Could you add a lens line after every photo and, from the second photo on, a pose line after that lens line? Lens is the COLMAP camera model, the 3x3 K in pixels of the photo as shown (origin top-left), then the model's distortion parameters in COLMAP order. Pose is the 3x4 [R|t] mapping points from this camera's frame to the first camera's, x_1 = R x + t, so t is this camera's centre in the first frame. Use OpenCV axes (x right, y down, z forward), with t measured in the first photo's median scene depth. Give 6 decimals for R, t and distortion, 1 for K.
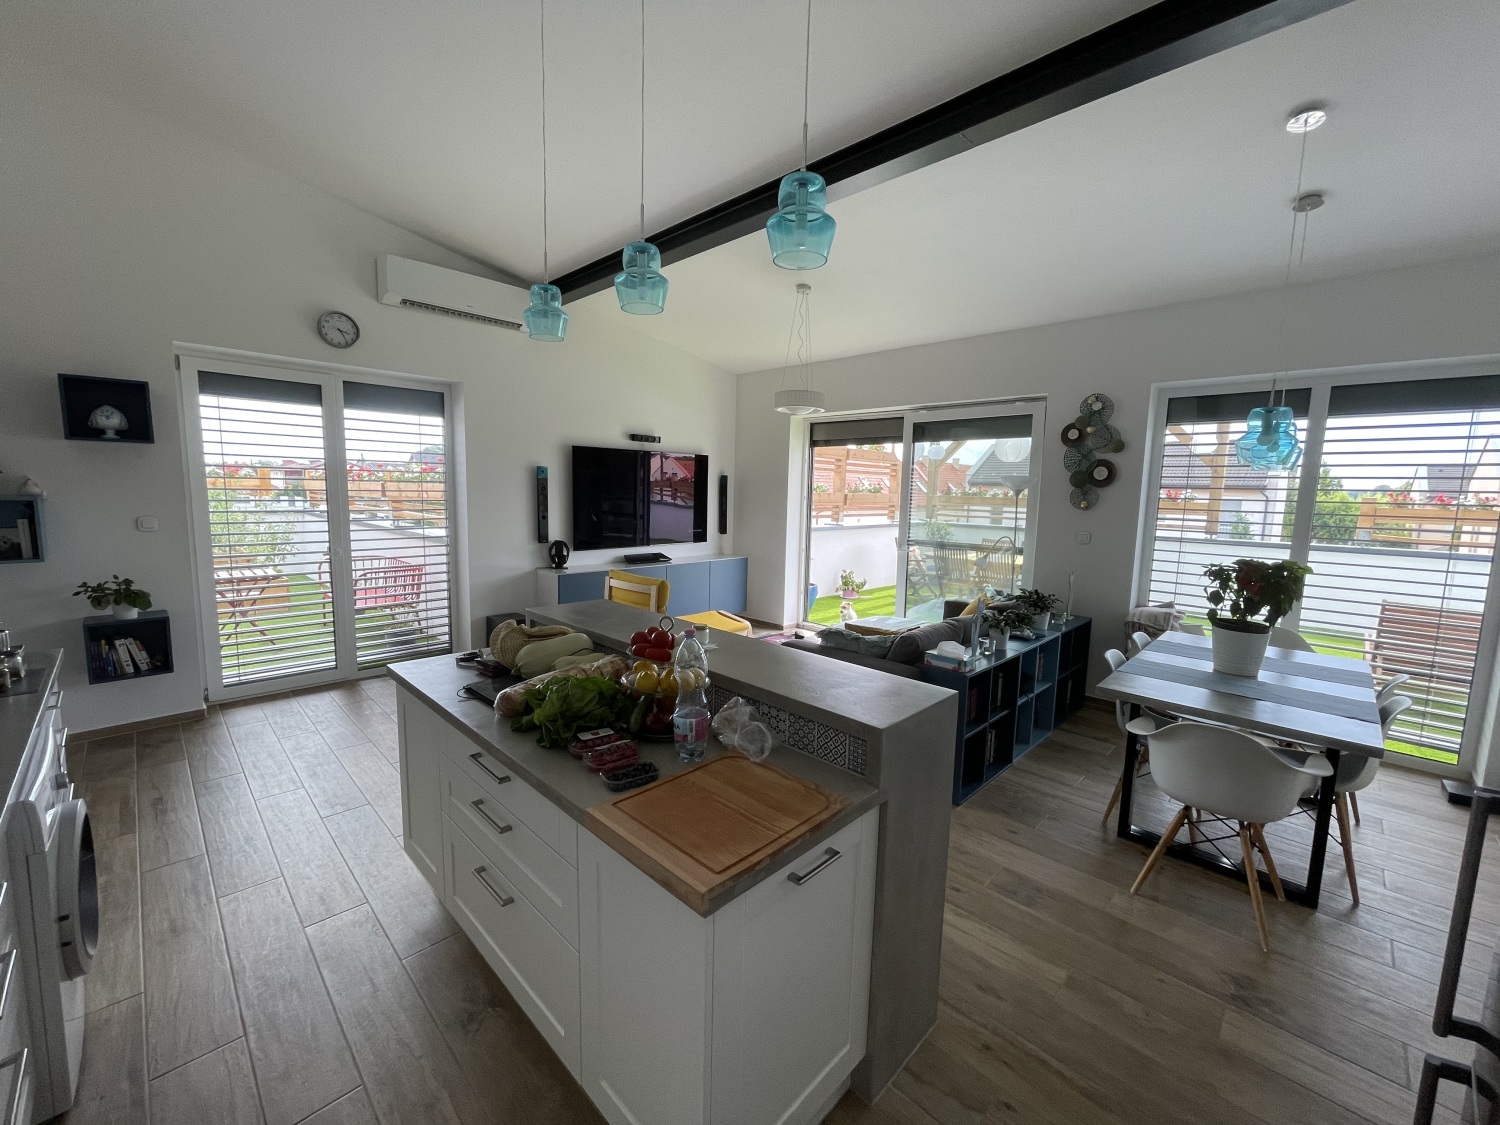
lens RADIAL K [[601.7, 0, 749.8], [0, 601.7, 560.4], [0, 0, 1]] dist [0.006792, -0.003437]
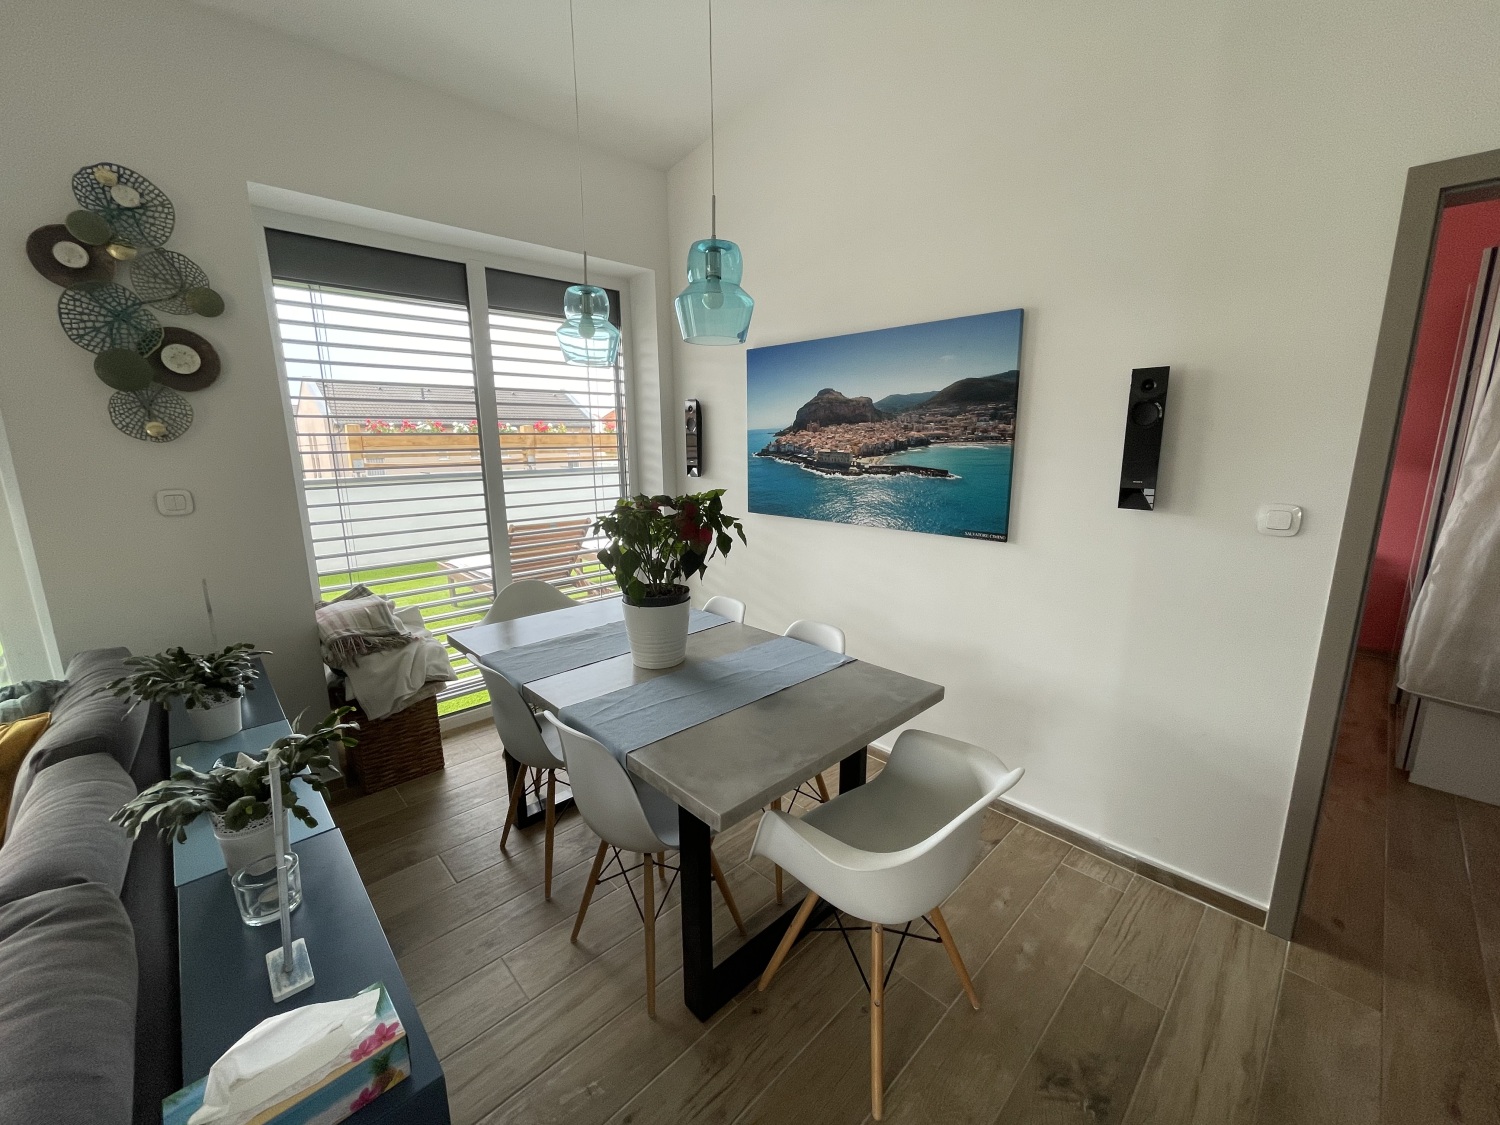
lens RADIAL K [[601.7, 0, 750.3], [0, 601.7, 559.1], [0, 0, 1]] dist [0.006792, -0.003437]
pose [[0.015860, -0.219904, 0.975393, 0.081385], [0.123275, 0.968503, 0.216346, -0.033206], [-0.992246, 0.116810, 0.042469, 0.441744]]
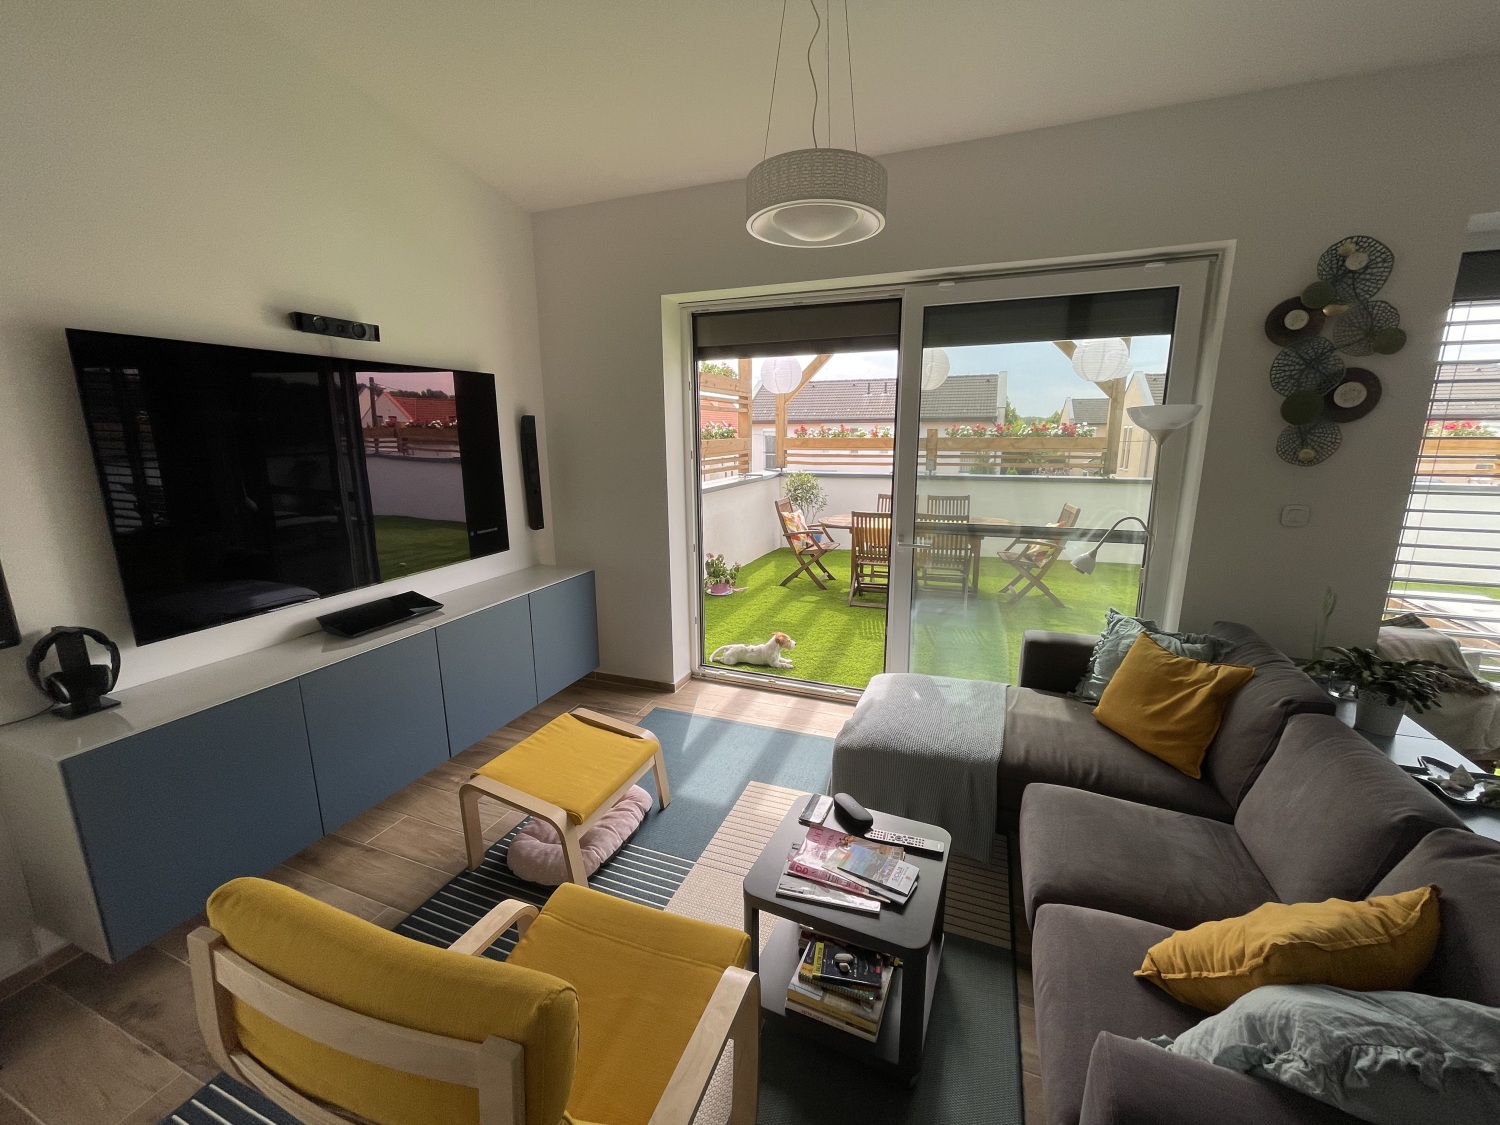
lens RADIAL K [[601.7, 0, 746.0], [0, 601.7, 560.0], [0, 0, 1]] dist [0.006792, -0.003437]
pose [[0.920640, -0.109749, 0.374670, -0.096036], [0.073465, 0.991231, 0.109835, -0.076537], [-0.383439, -0.073594, 0.920629, 0.550149]]
